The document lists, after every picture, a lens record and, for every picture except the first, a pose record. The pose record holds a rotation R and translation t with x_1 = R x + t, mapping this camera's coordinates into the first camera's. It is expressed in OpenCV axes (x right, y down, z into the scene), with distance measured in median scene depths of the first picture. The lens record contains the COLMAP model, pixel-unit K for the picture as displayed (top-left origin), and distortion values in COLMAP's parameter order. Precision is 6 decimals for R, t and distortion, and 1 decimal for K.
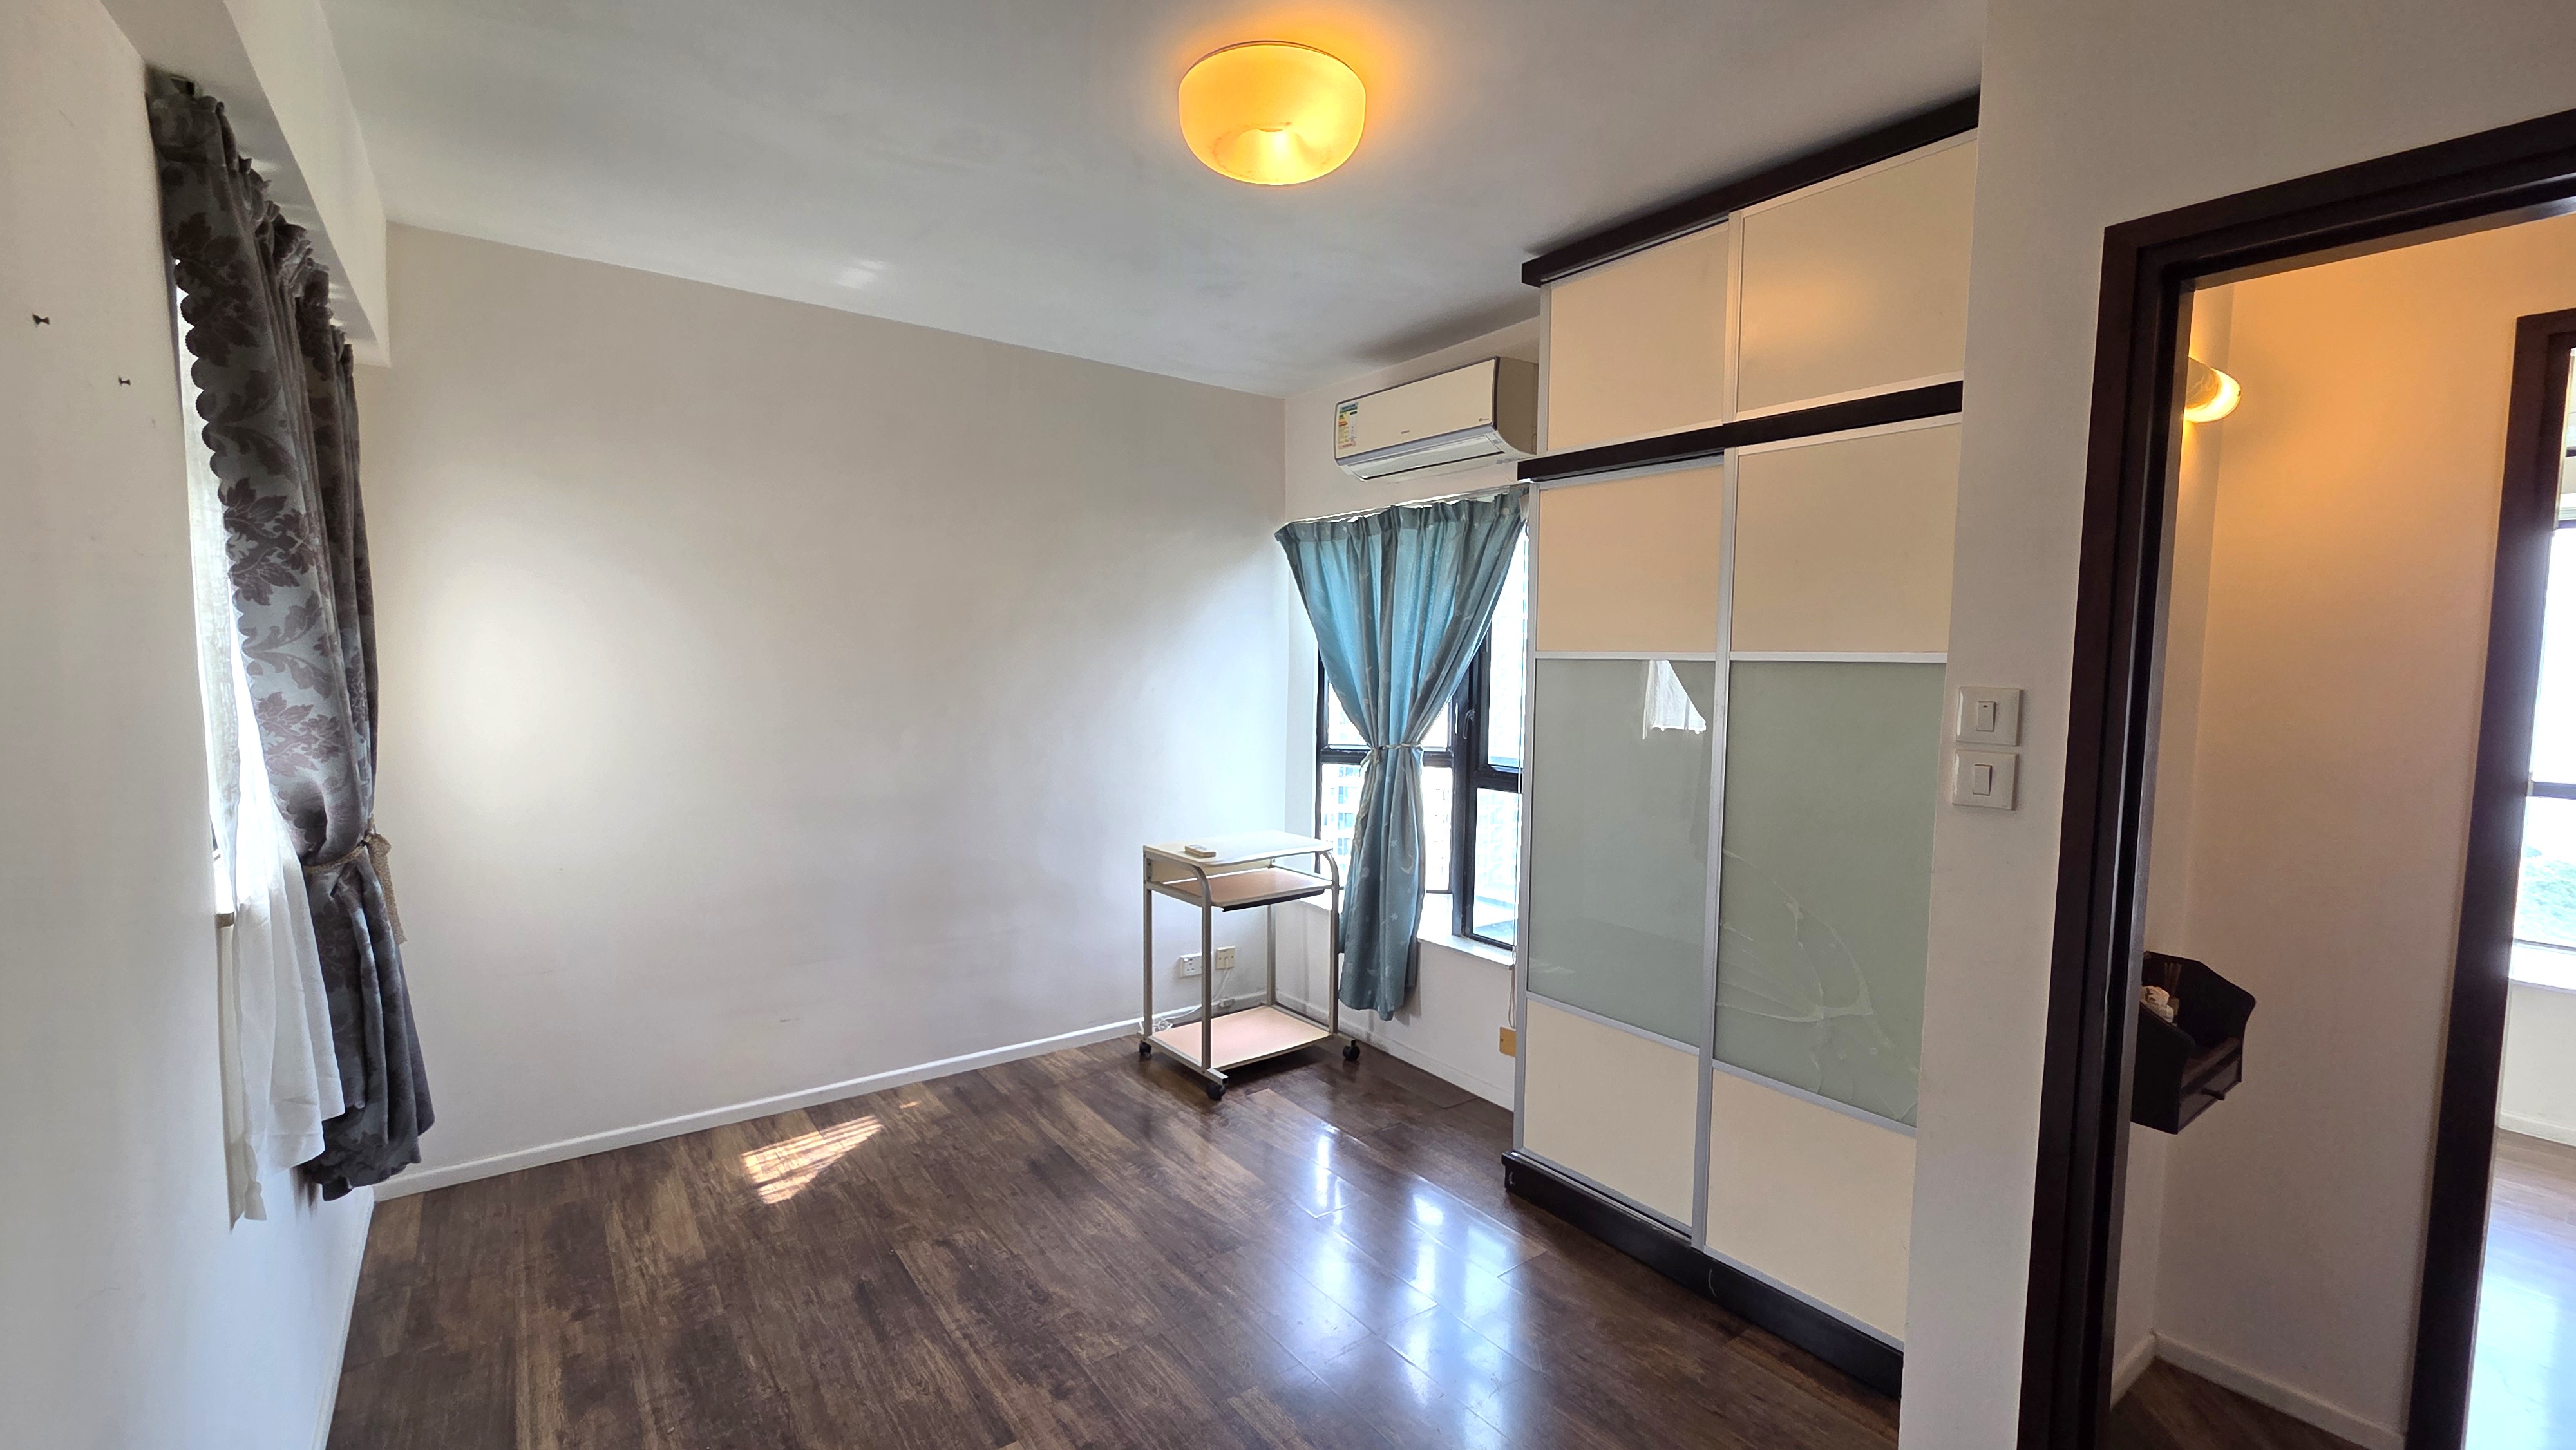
lens RADIAL K [[1053.6, 0, 1278.8], [0, 1053.6, 730.2], [0, 0, 1]] dist [0.000528, -0.000196]
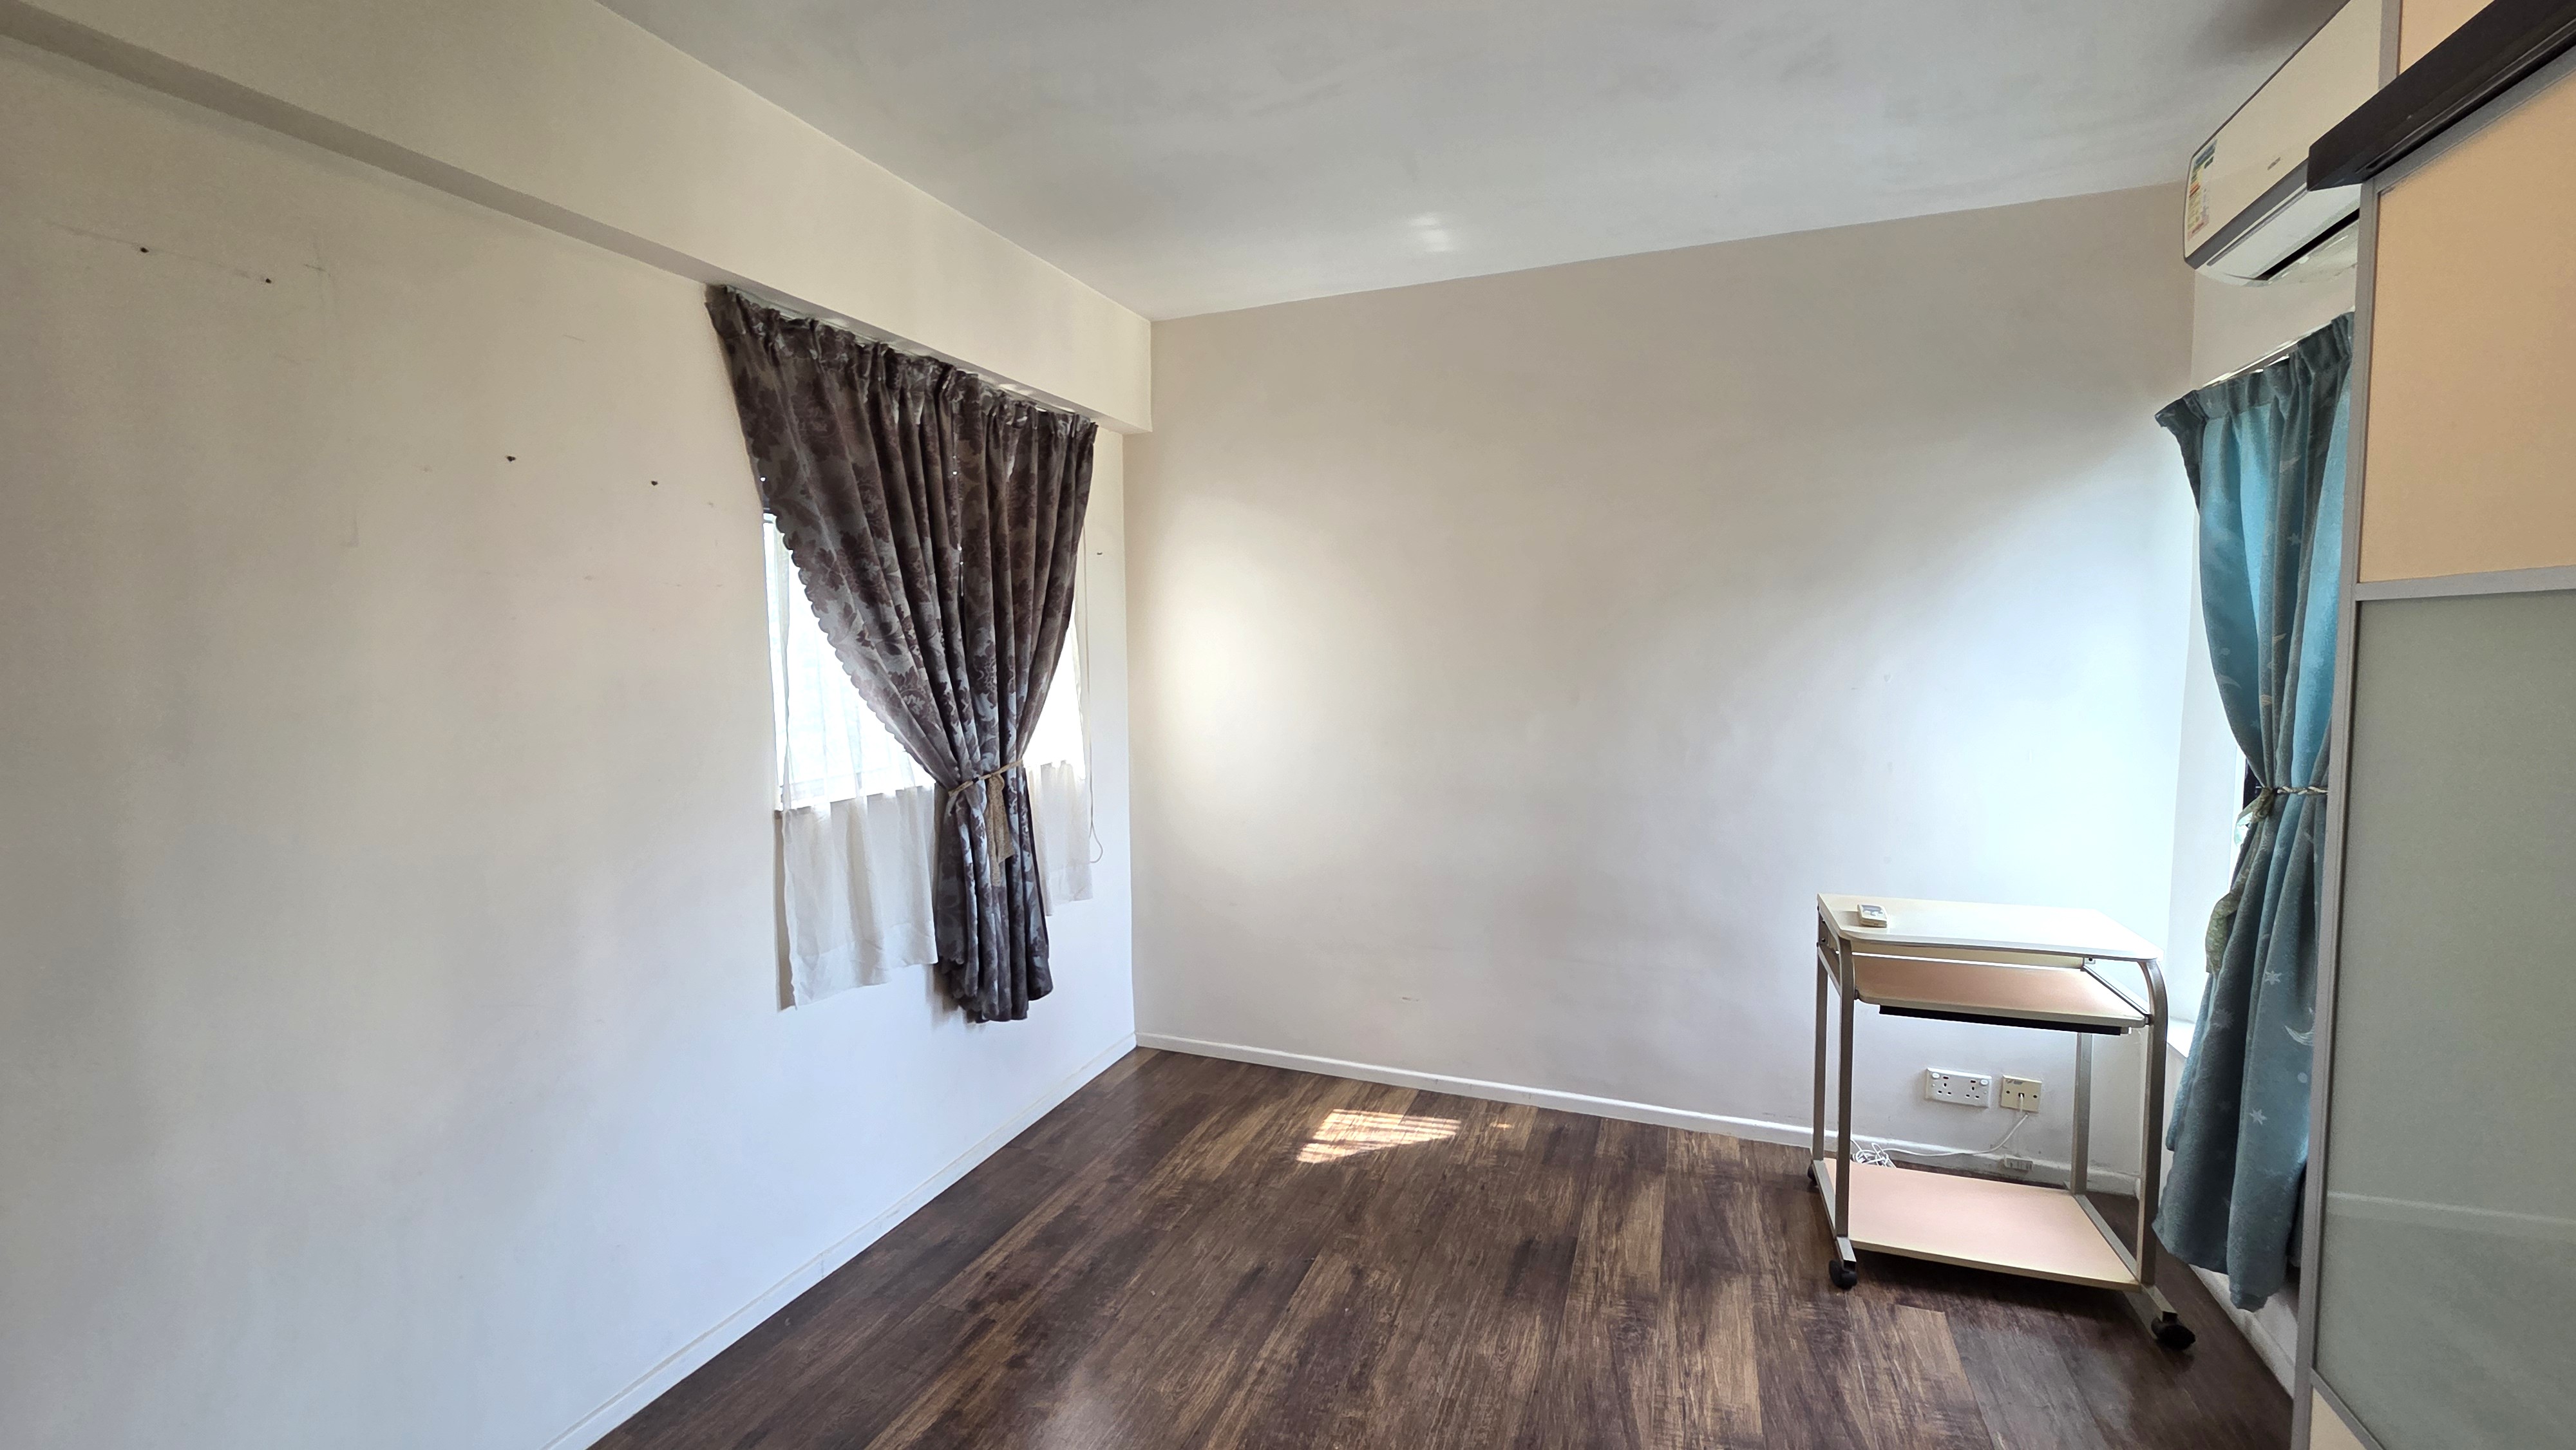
lens RADIAL K [[1053.6, 0, 1278.4], [0, 1053.6, 729.9], [0, 0, 1]] dist [0.000528, -0.000196]
pose [[0.528061, 0.047341, -0.847886, 0.342683], [-0.040249, 0.998718, 0.030696, -0.011198], [0.848252, 0.017917, 0.529289, 0.376236]]
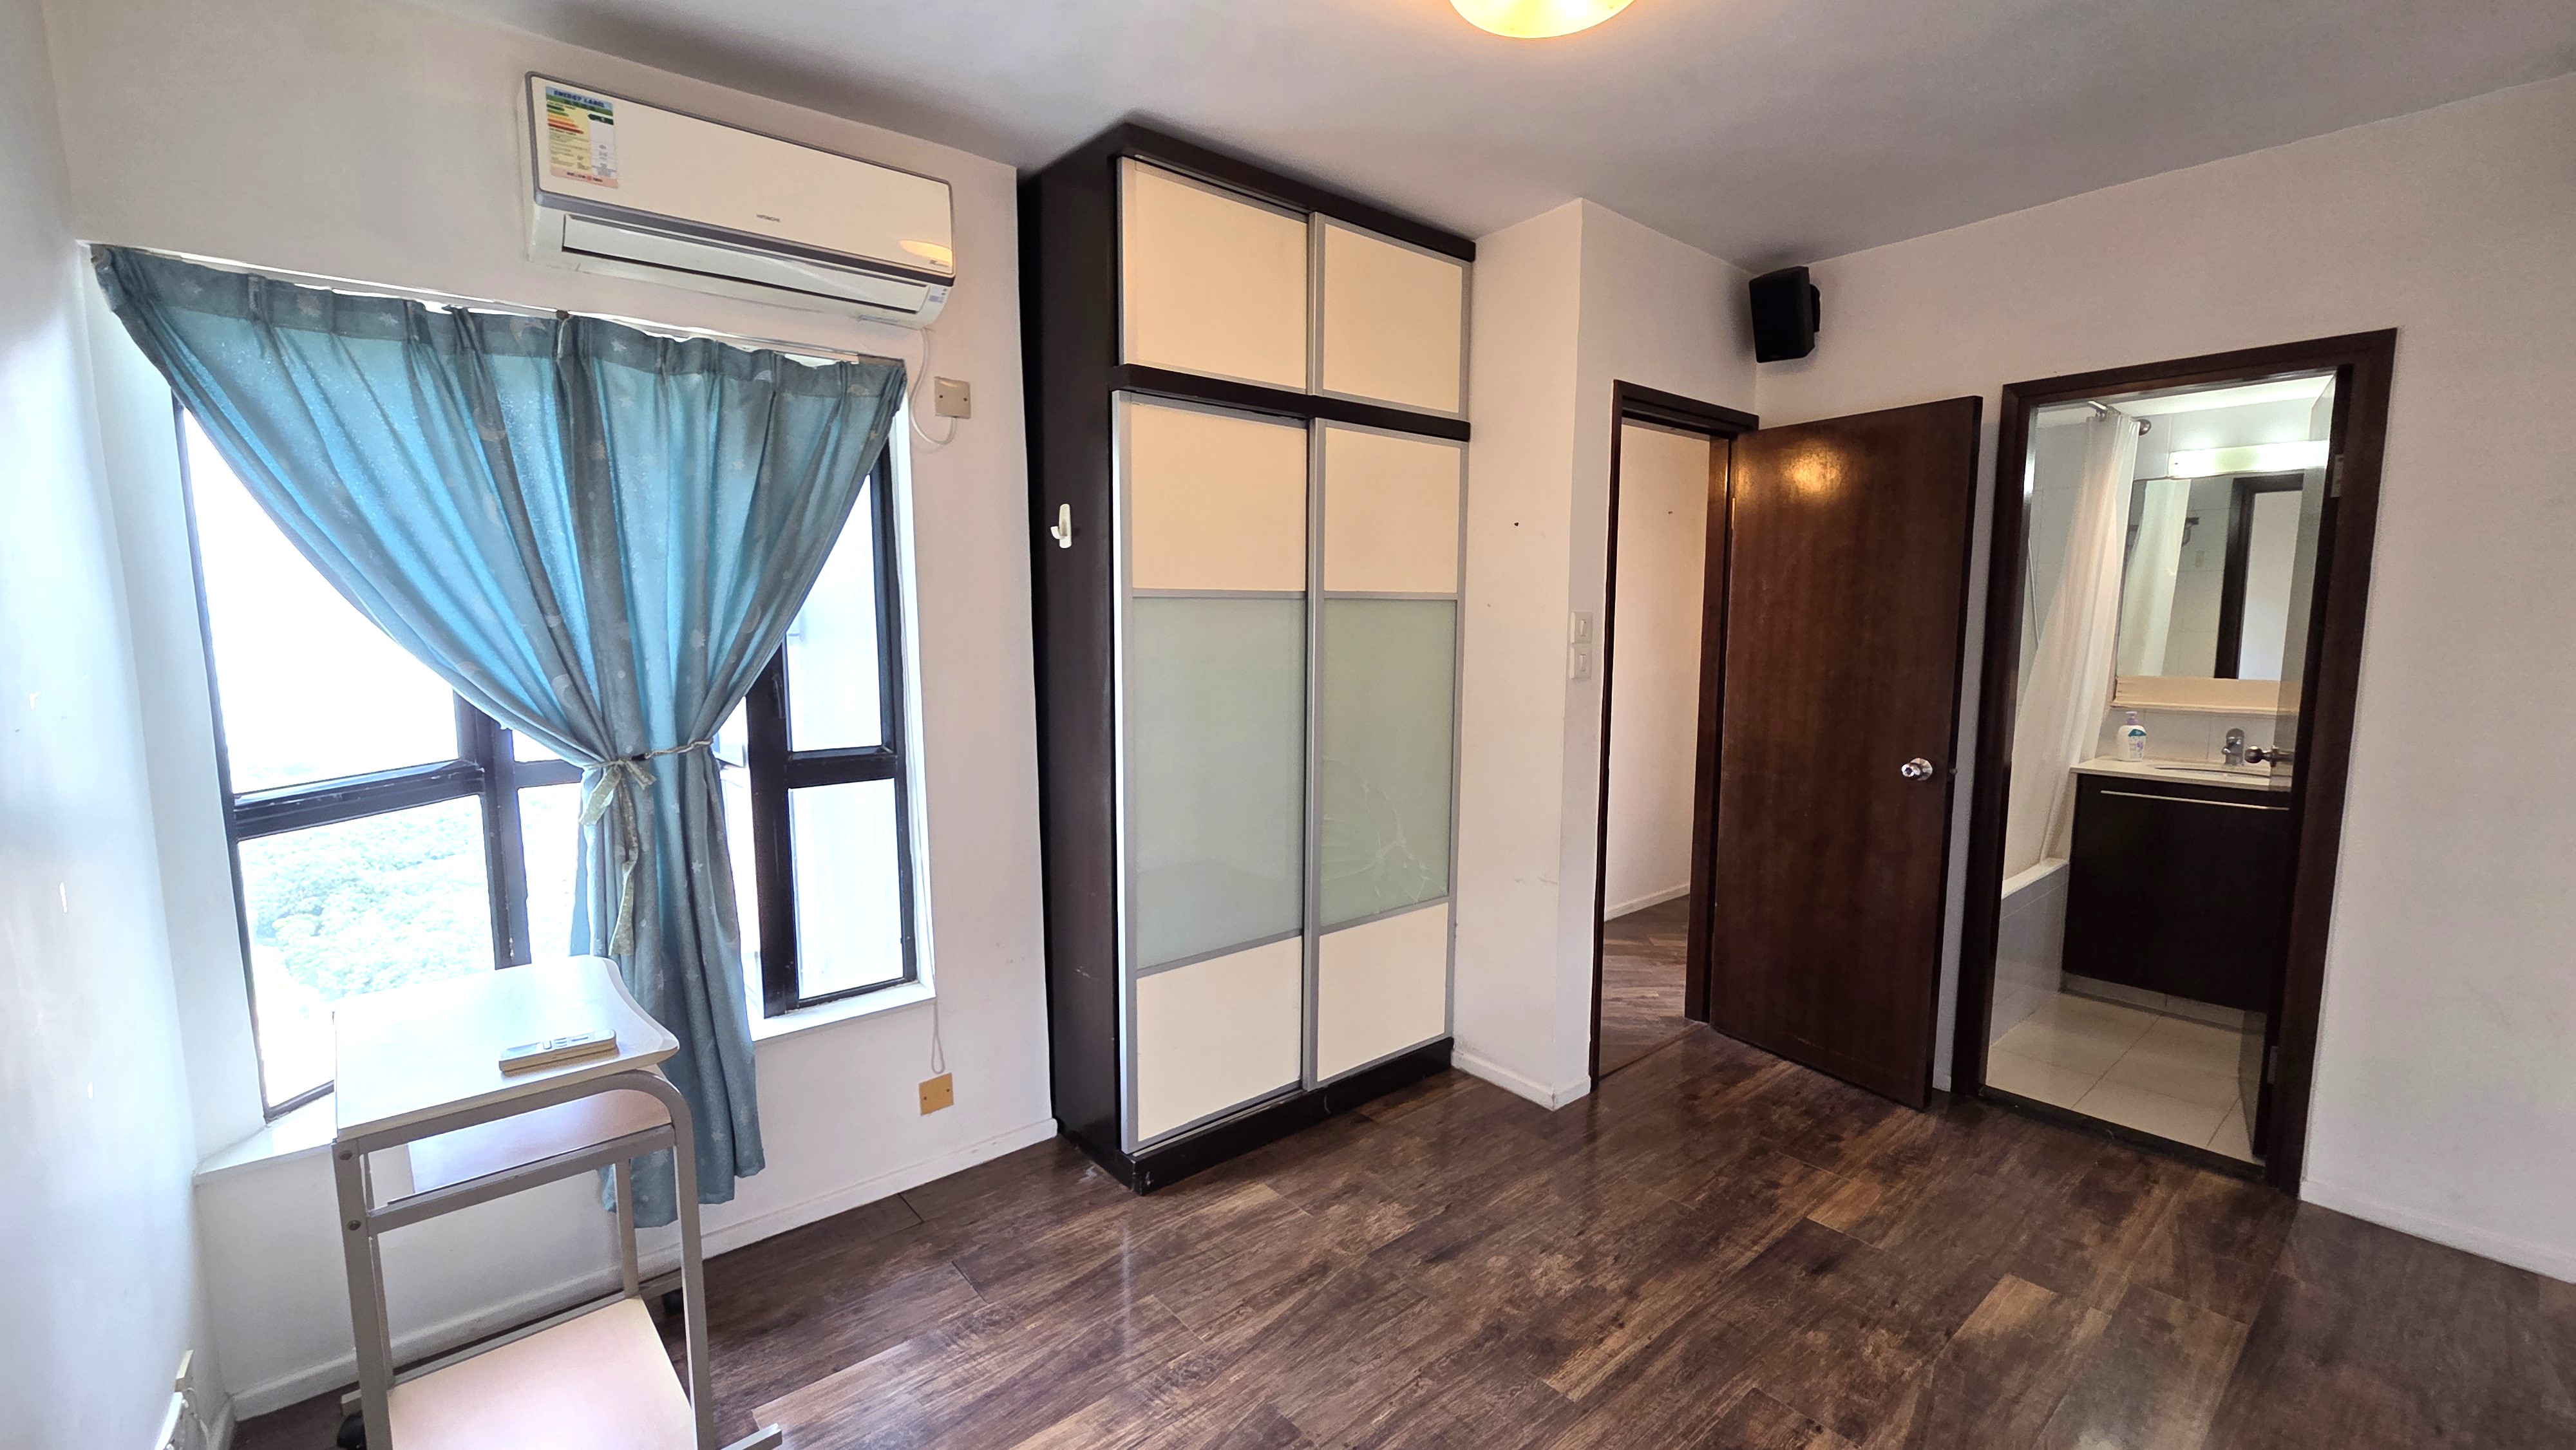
lens RADIAL K [[1053.6, 0, 1287.1], [0, 1053.6, 735.5], [0, 0, 1]] dist [0.000528, -0.000196]
pose [[-0.062991, -0.129628, 0.989560, -0.590401], [0.067611, 0.988697, 0.133818, -0.058048], [-0.995721, 0.075334, -0.053515, 0.845472]]
